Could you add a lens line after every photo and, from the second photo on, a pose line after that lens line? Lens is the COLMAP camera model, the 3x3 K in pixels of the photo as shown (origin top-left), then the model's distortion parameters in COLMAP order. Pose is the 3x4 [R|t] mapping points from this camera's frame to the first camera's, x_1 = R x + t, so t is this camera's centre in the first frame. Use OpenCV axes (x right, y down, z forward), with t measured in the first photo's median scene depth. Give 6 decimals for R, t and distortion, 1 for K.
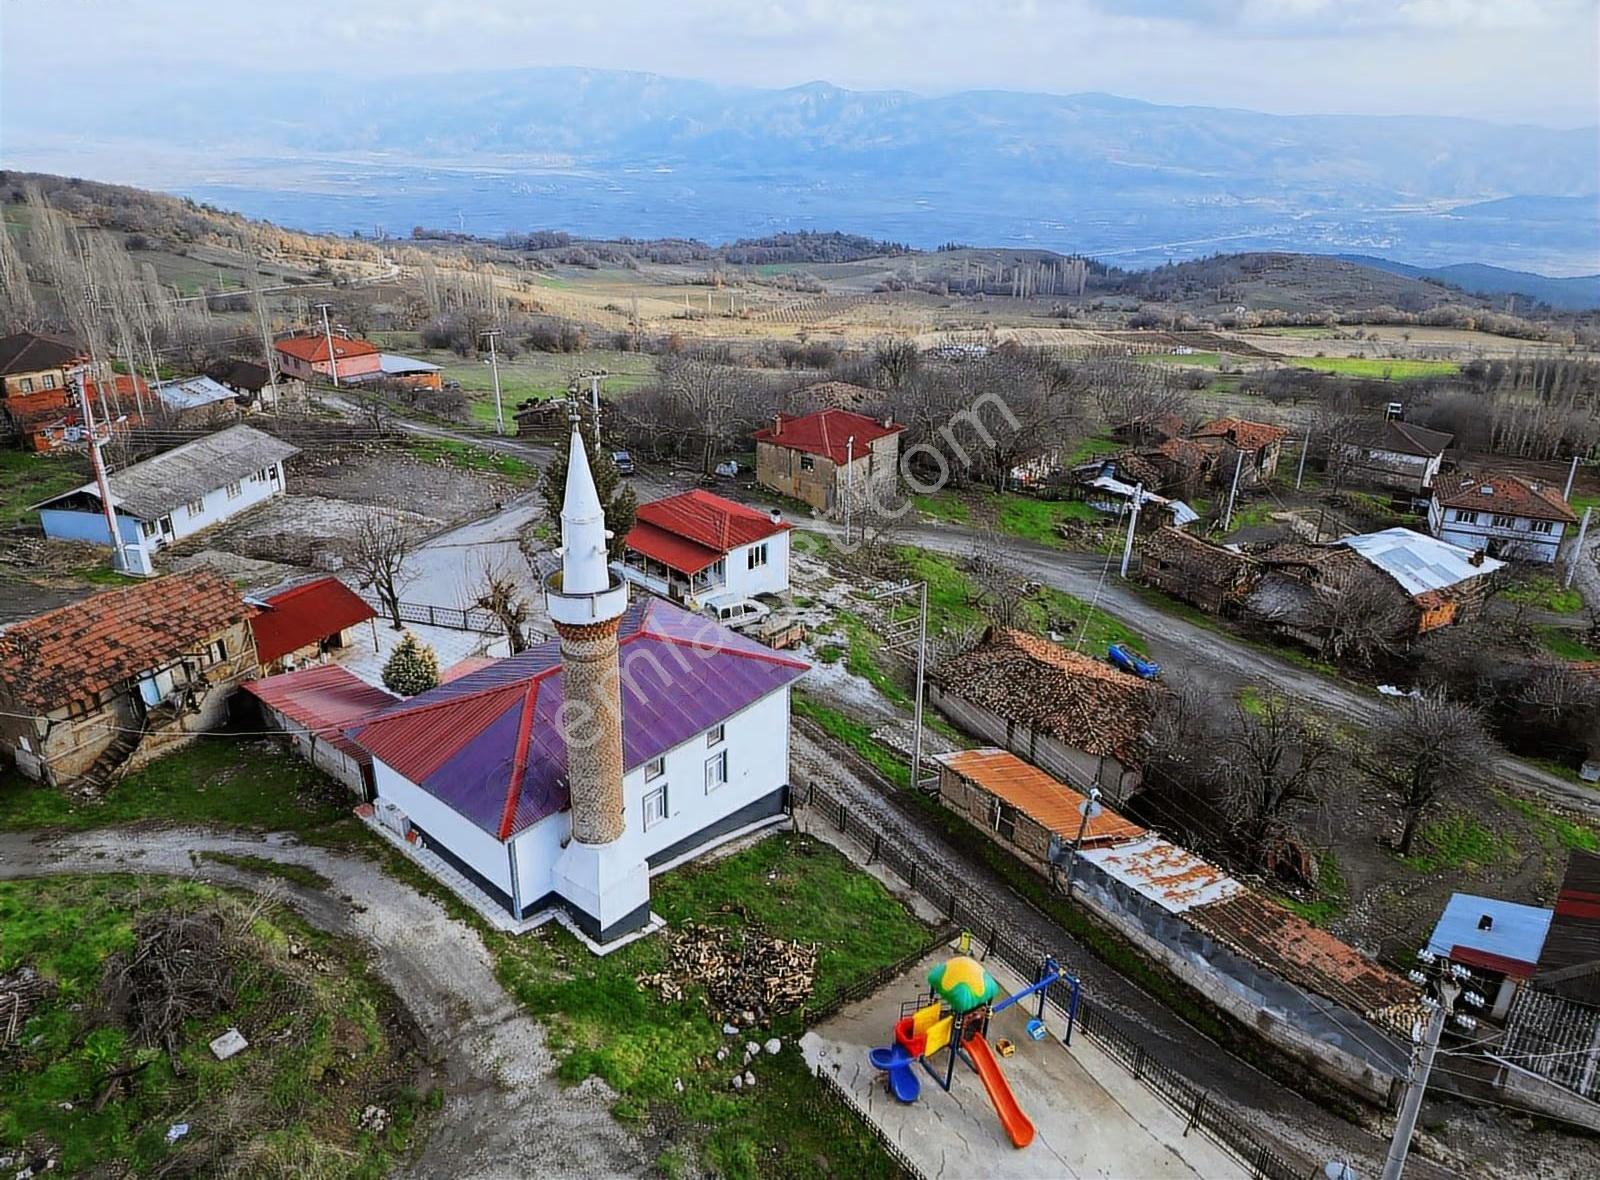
lens RADIAL K [[1110.7, 0, 798.9], [0, 1110.7, 573.3], [0, 0, 1]] dist [0.076776, -0.080584]
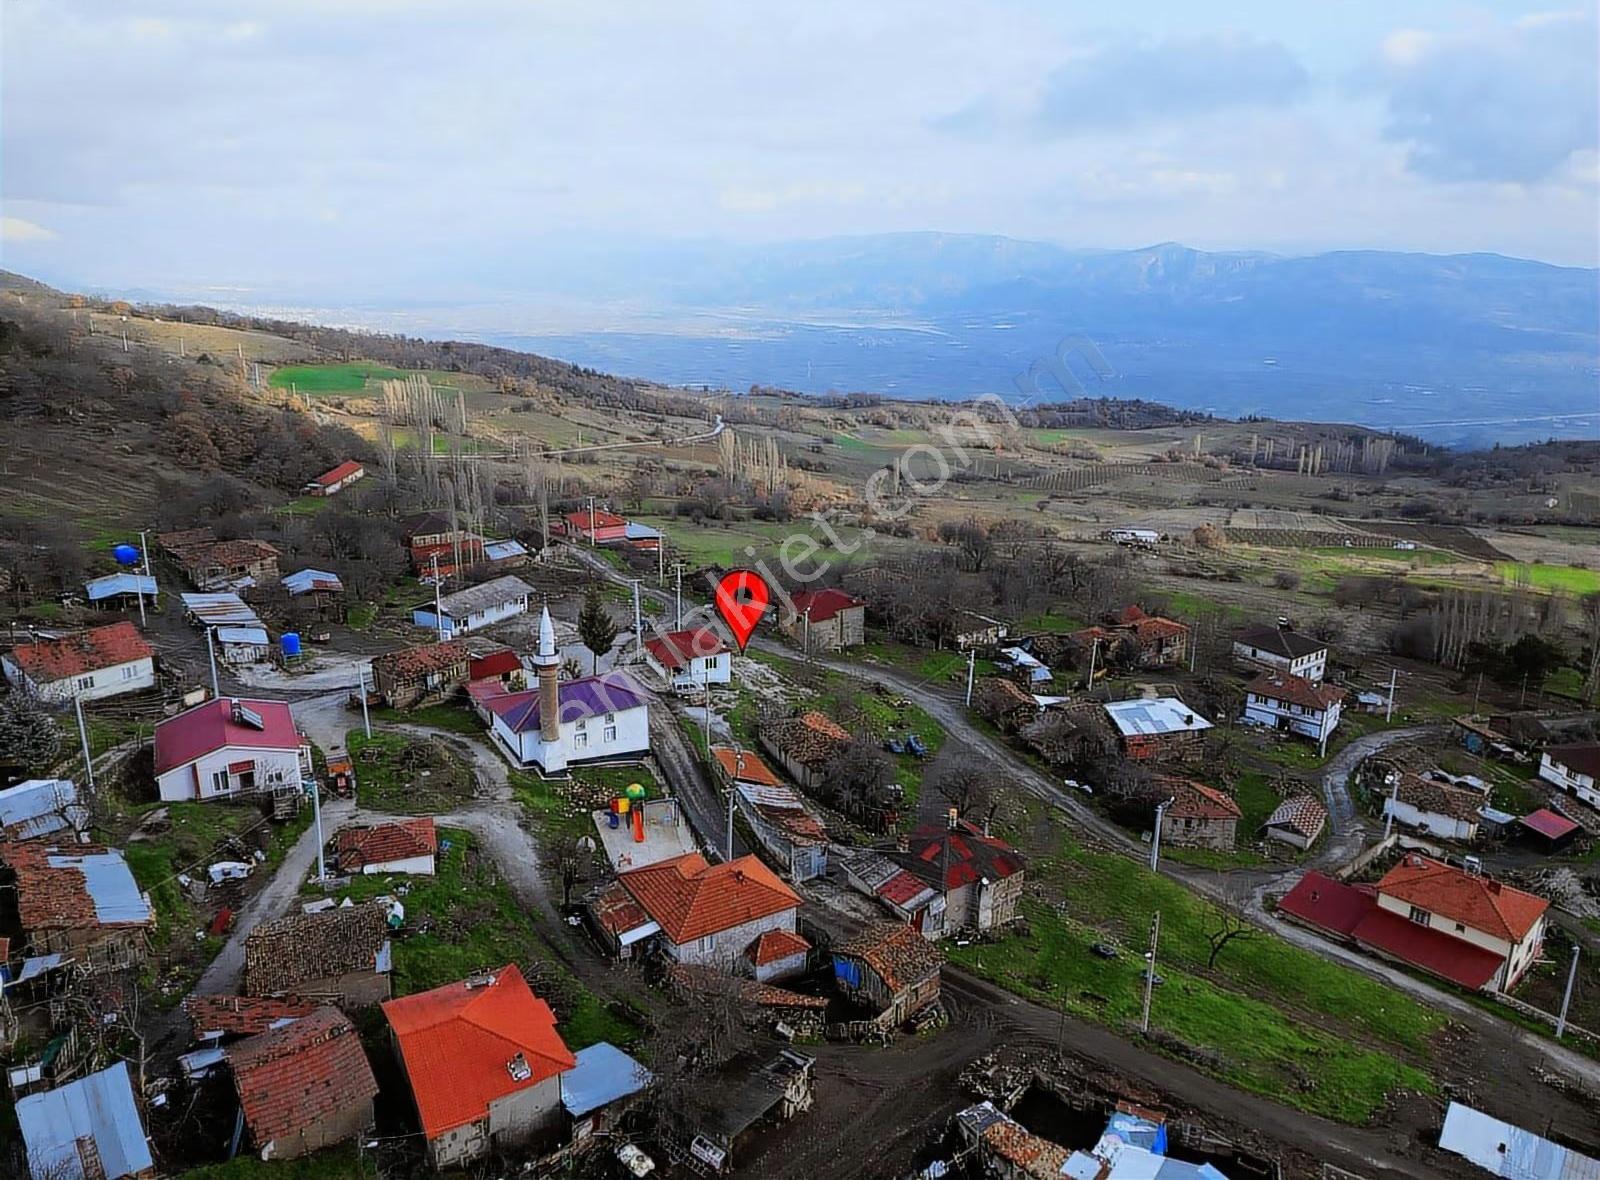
lens RADIAL K [[1110.7, 0, 798.9], [0, 1110.7, 573.3], [0, 0, 1]] dist [0.076776, -0.080584]
pose [[0.957268, 0.080392, -0.277806, 0.786216], [-0.114454, 0.987471, -0.108631, 0.027865], [0.265592, 0.135785, 0.954475, -1.081472]]
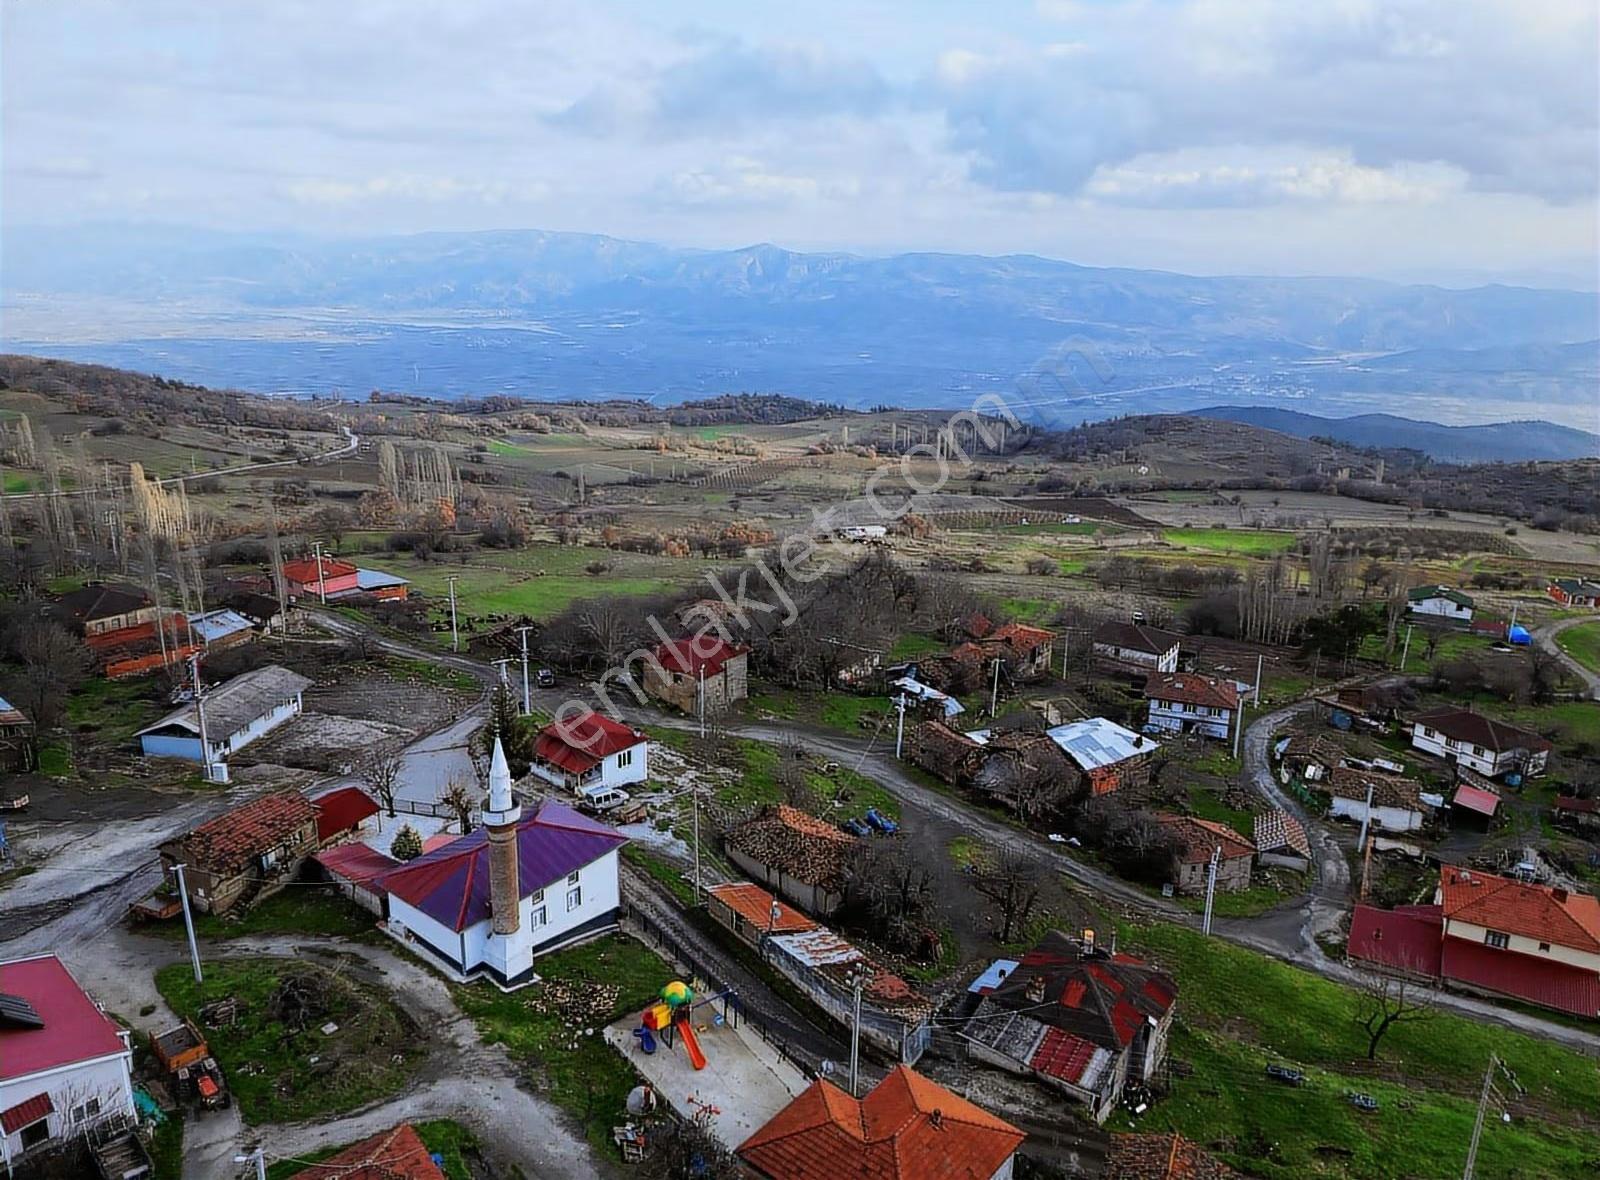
lens RADIAL K [[1110.7, 0, 798.9], [0, 1110.7, 573.3], [0, 0, 1]] dist [0.076776, -0.080584]
pose [[0.998990, -0.010491, 0.043685, 0.165320], [0.015848, 0.992139, -0.124132, -0.089588], [-0.042039, 0.124699, 0.991304, -0.688189]]
